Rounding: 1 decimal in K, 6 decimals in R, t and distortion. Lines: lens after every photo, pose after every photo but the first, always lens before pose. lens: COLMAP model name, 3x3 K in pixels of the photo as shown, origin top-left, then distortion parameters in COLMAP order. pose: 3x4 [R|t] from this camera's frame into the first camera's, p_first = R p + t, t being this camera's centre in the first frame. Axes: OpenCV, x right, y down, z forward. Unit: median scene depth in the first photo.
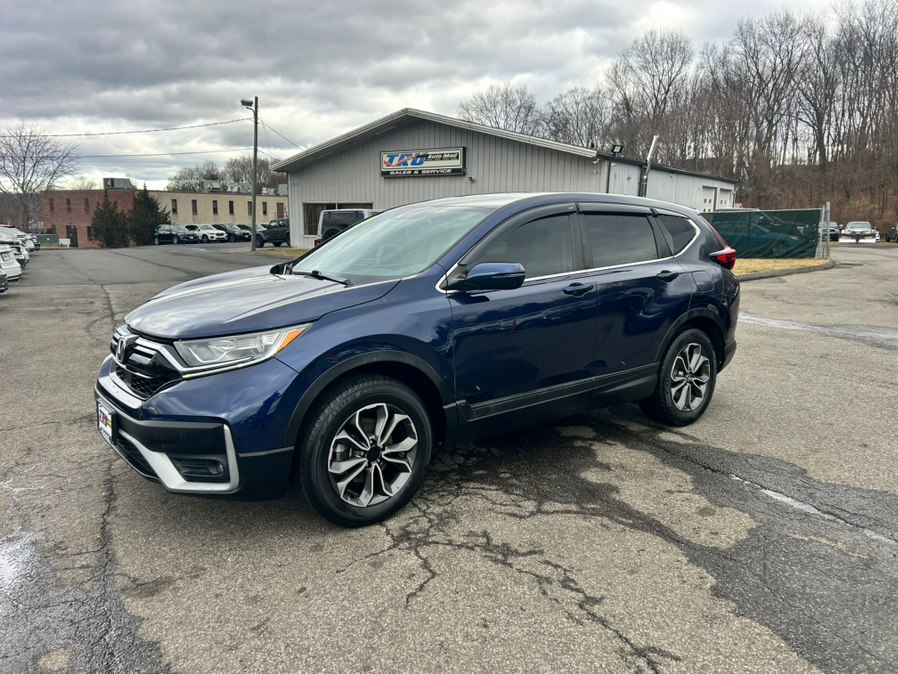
lens RADIAL K [[670.4, 0, 447.0], [0, 670.4, 337.6], [0, 0, 1]] dist [0.037993, -0.044969]
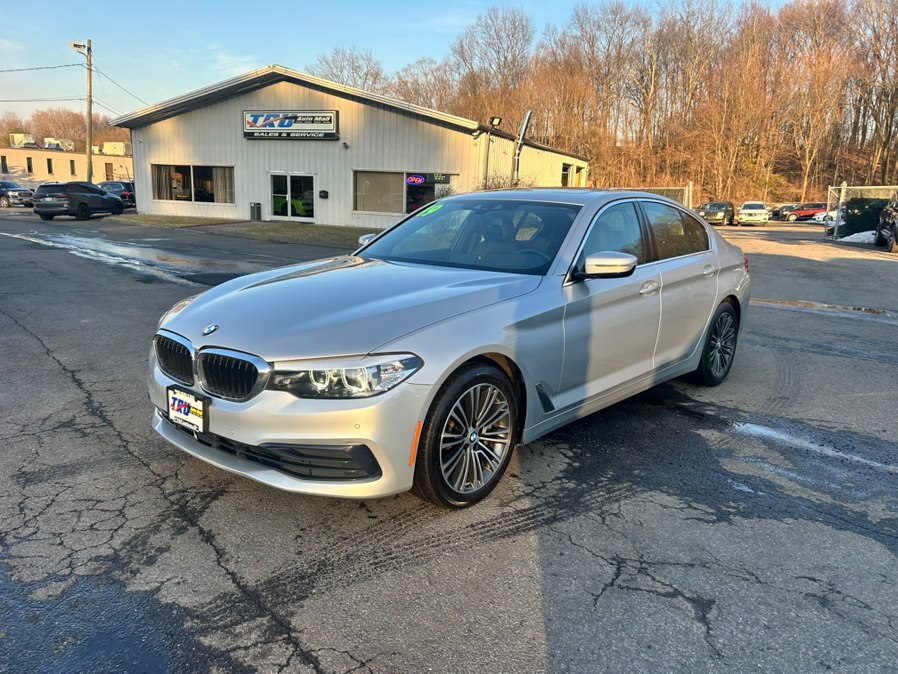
lens RADIAL K [[670.4, 0, 449.7], [0, 670.4, 337.9], [0, 0, 1]] dist [0.037993, -0.044969]
pose [[0.972858, -0.021571, 0.230395, -0.034449], [0.011777, 0.998971, 0.043798, -0.001786], [-0.231103, -0.039896, 0.972111, 0.019418]]
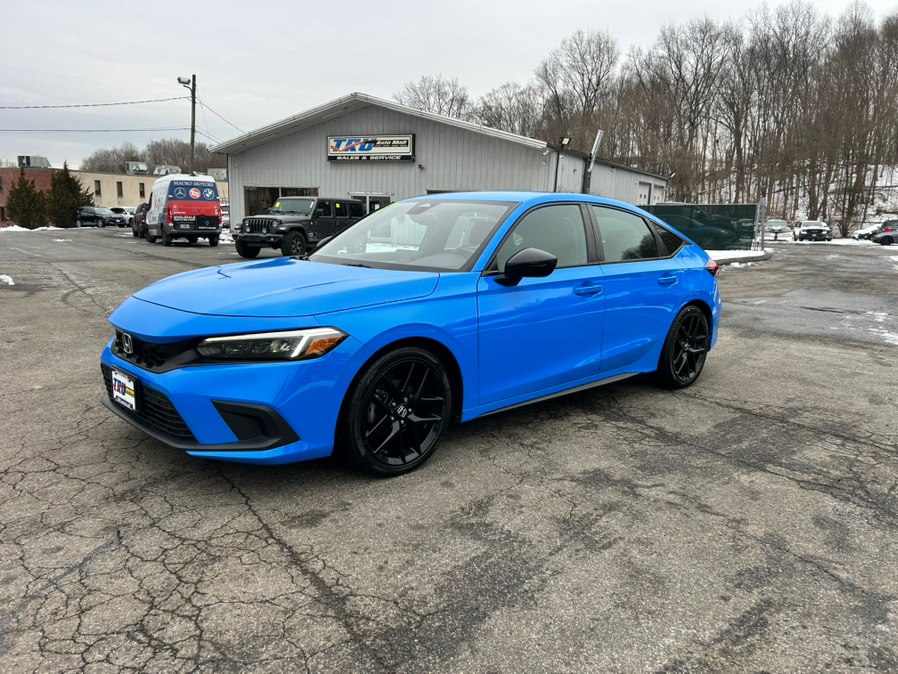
lens RADIAL K [[670.4, 0, 446.2], [0, 670.4, 333.8], [0, 0, 1]] dist [0.037993, -0.044969]
pose [[0.994469, 0.005122, 0.104905, -0.022230], [-0.005732, 0.999968, 0.005509, 0.005599], [-0.104874, -0.006080, 0.994467, -0.000861]]
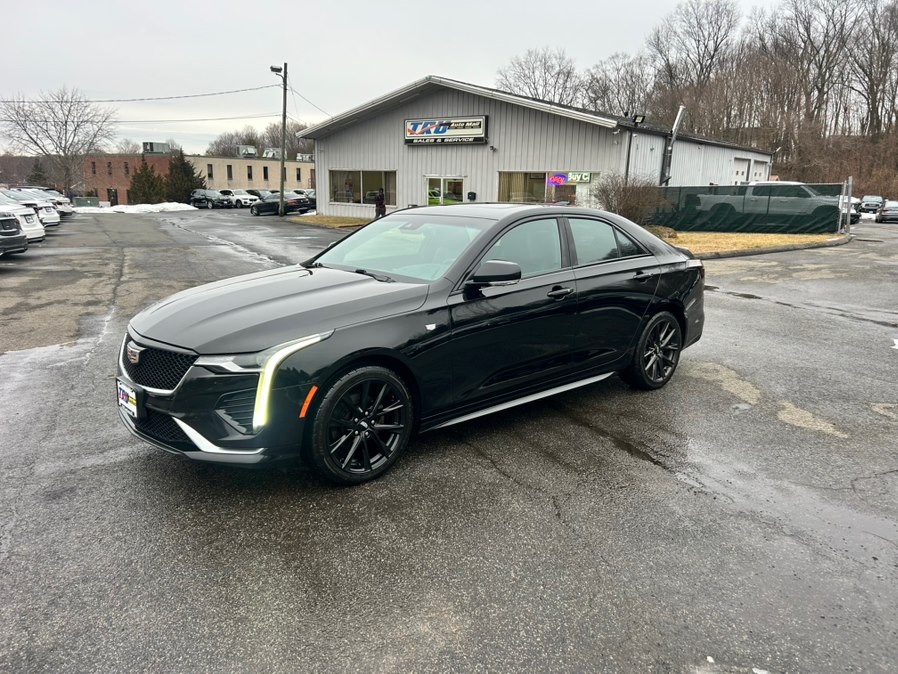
lens RADIAL K [[670.4, 0, 446.9], [0, 670.4, 339.6], [0, 0, 1]] dist [0.037993, -0.044969]
pose [[0.998232, 0.026636, -0.053131, 0.021488], [-0.024018, 0.998494, 0.049319, 0.000749], [0.054365, -0.047955, 0.997369, -0.012597]]
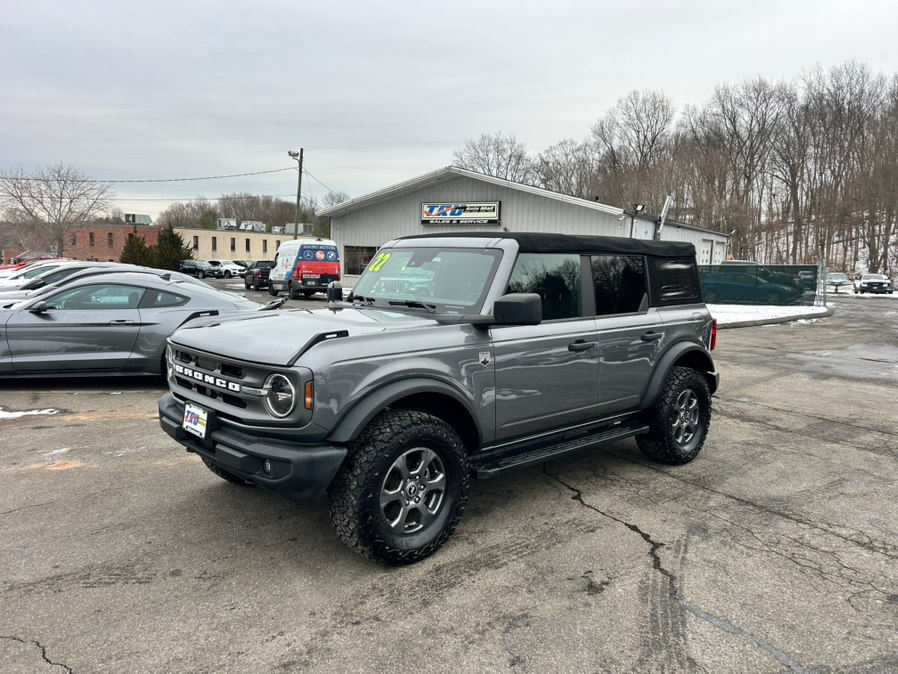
lens RADIAL K [[670.4, 0, 448.3], [0, 670.4, 329.9], [0, 0, 1]] dist [0.037993, -0.044969]
pose [[0.999162, 0.021096, 0.035064, -0.072258], [-0.018656, 0.997476, -0.068514, 0.008455], [-0.036421, 0.067803, 0.997034, -0.079453]]
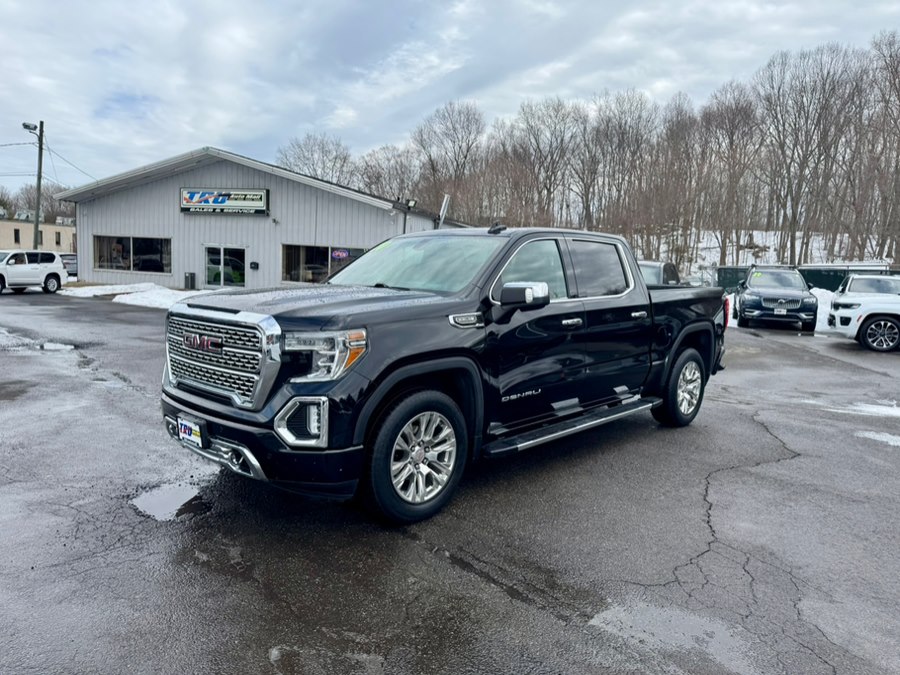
lens RADIAL K [[626.1, 0, 455.8], [0, 626.1, 339.1], [0, 0, 1]] dist [0.058977, -0.082336]
pose [[0.958587, 0.007108, 0.284712, 0.021431], [0.007859, 0.998648, -0.051390, -0.003072], [-0.284692, 0.051499, 0.957235, 0.007334]]
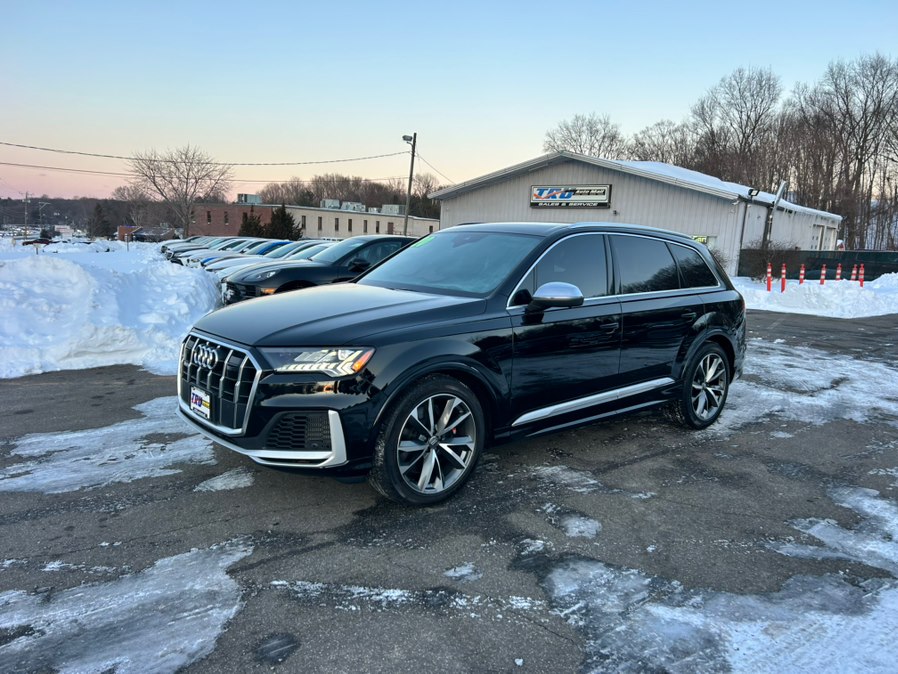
lens RADIAL K [[670.4, 0, 452.2], [0, 670.4, 339.5], [0, 0, 1]] dist [0.037993, -0.044969]
pose [[0.995897, 0.052032, -0.074043, -0.109688], [-0.053976, 0.998242, -0.024499, 0.019267], [0.072638, 0.028395, 0.996954, -0.125229]]
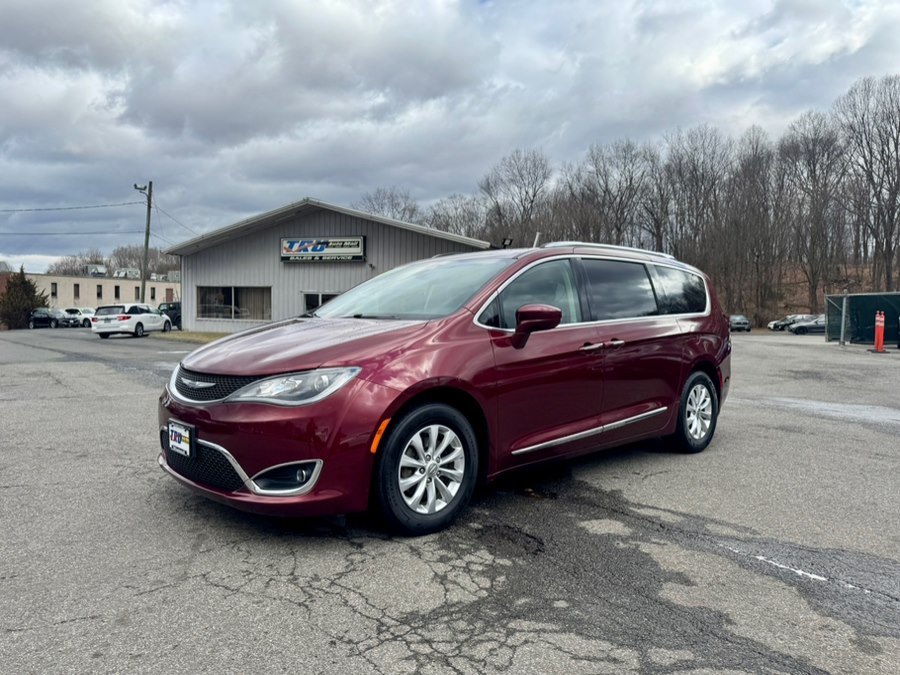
lens RADIAL K [[626.1, 0, 451.9], [0, 626.1, 344.4], [0, 0, 1]] dist [0.058977, -0.082336]
pose [[0.983170, 0.002682, 0.182672, -0.013921], [0.019154, 0.992869, -0.117662, 0.001103], [-0.181685, 0.119181, 0.976108, 0.032503]]
